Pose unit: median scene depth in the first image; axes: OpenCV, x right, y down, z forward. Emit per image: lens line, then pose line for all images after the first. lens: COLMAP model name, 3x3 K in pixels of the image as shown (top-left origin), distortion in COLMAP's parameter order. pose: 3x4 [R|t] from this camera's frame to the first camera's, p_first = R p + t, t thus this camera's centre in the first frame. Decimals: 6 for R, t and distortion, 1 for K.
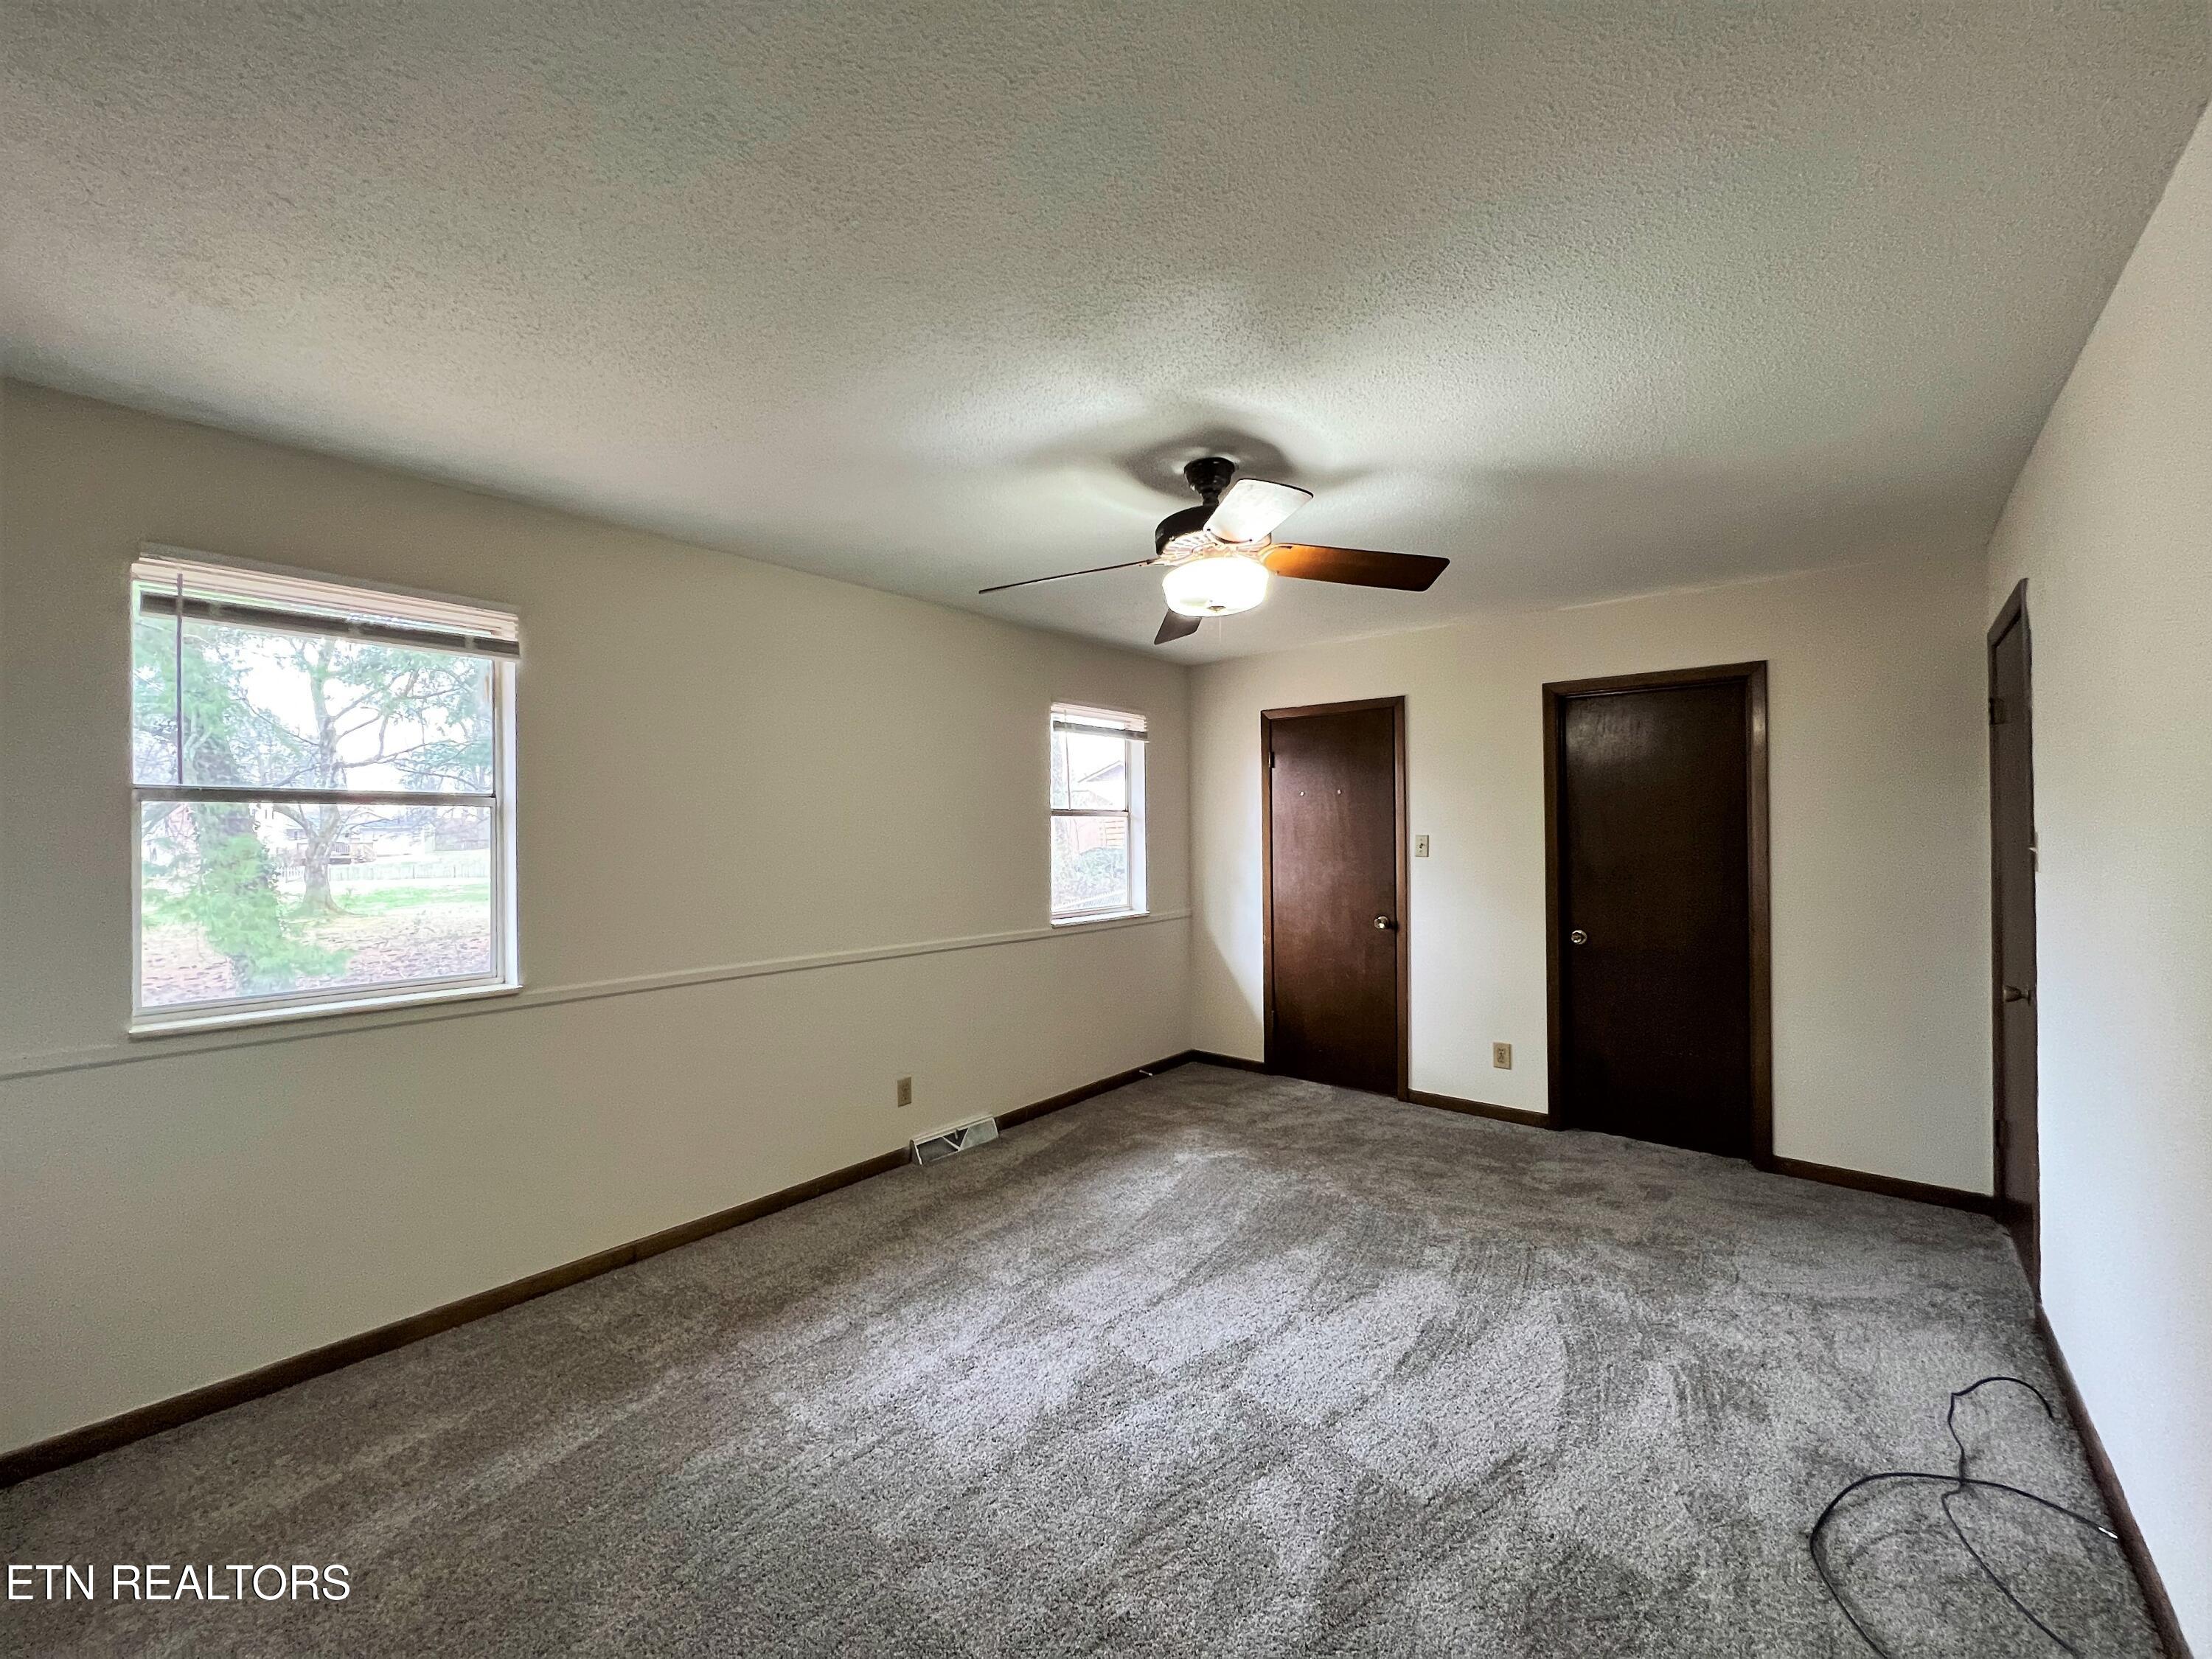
lens RADIAL K [[886.8, 0, 1104.8], [0, 886.8, 826.4], [0, 0, 1]] dist [-0.003912, 0.001244]
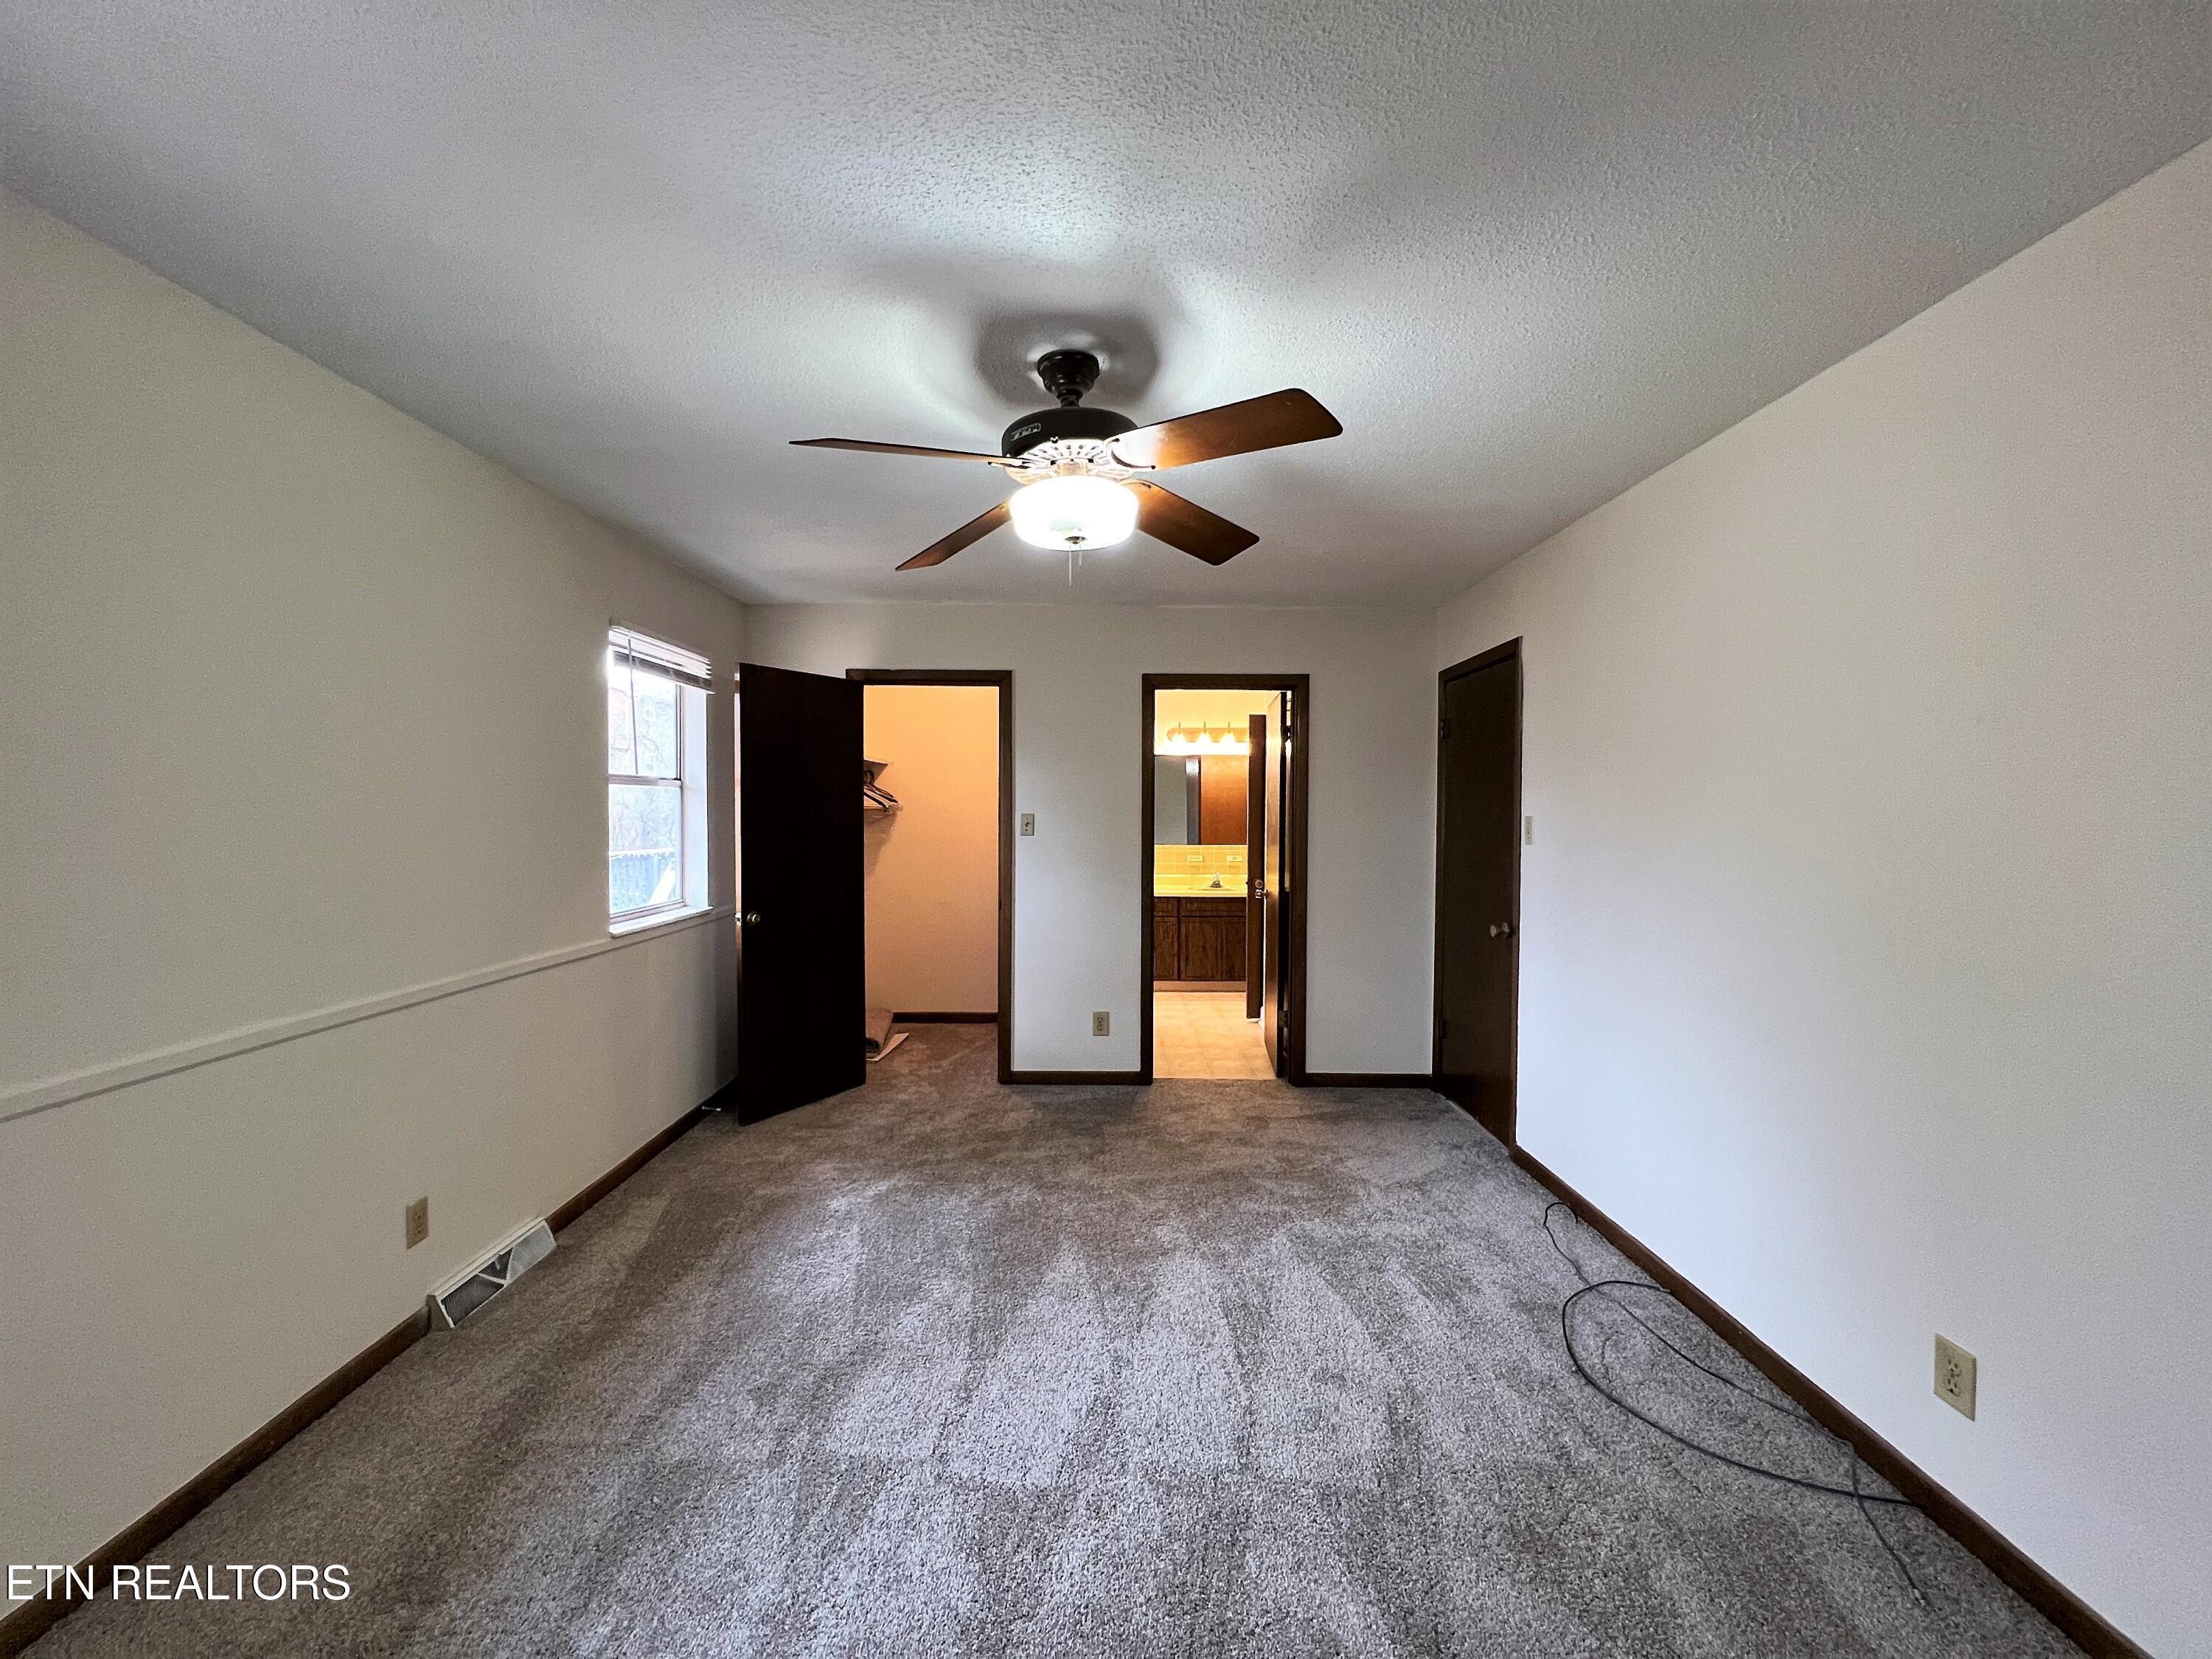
lens RADIAL K [[886.8, 0, 1119.3], [0, 886.8, 821.9], [0, 0, 1]] dist [-0.003912, 0.001244]
pose [[0.770365, 0.000684, 0.637602, -0.303745], [-0.015288, 0.999732, 0.017400, 0.002354], [-0.637420, -0.023152, 0.770169, 0.272020]]
